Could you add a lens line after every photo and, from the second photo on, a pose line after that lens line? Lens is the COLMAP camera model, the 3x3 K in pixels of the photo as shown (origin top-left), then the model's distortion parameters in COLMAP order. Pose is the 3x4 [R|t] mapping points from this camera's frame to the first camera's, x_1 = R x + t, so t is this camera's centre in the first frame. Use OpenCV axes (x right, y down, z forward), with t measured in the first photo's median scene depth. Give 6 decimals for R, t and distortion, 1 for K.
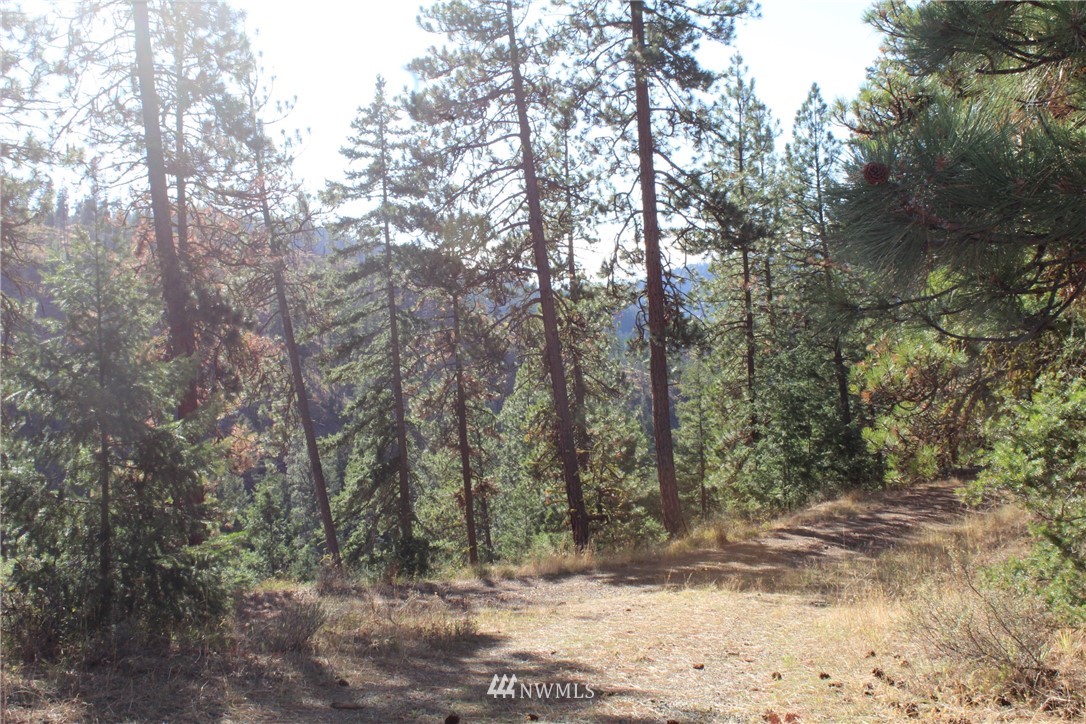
lens RADIAL K [[1187.0, 0, 528.7], [0, 1187.0, 347.5], [0, 0, 1]] dist [-0.128740, 0.182846]
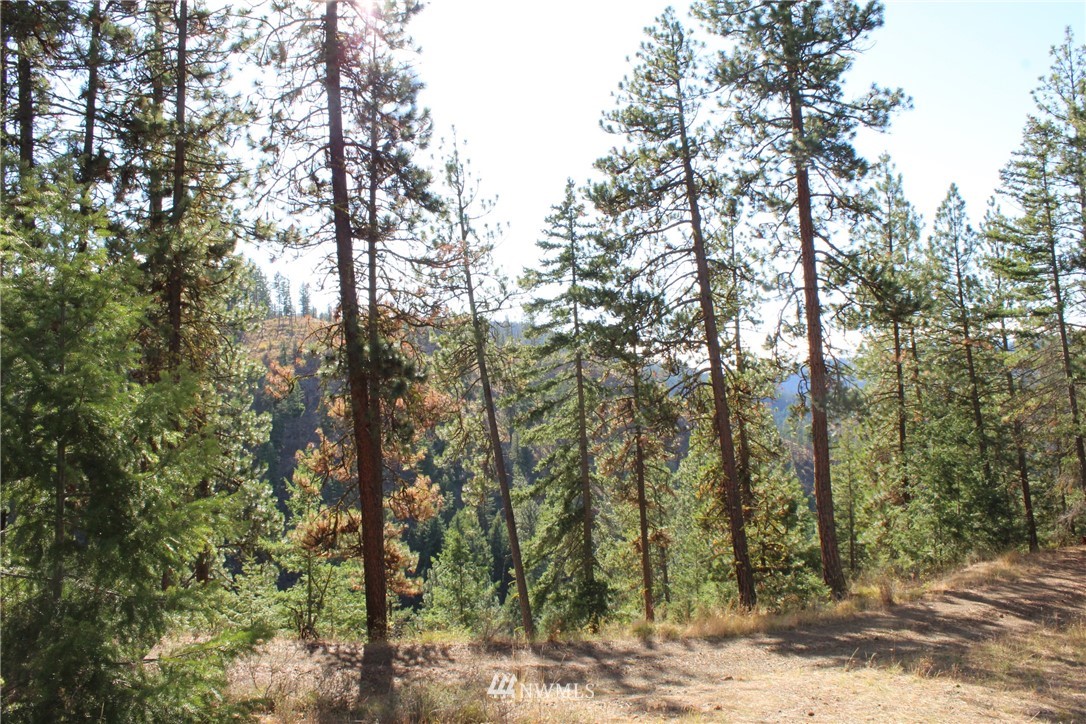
lens RADIAL K [[907.5, 0, 540.4], [0, 907.5, 354.7], [0, 0, 1]] dist [-0.158263, 0.132378]
pose [[0.984294, 0.003567, -0.176502, 0.002700], [-0.016422, 0.997311, -0.071426, 0.008544], [0.175772, 0.073203, 0.981705, 0.145074]]
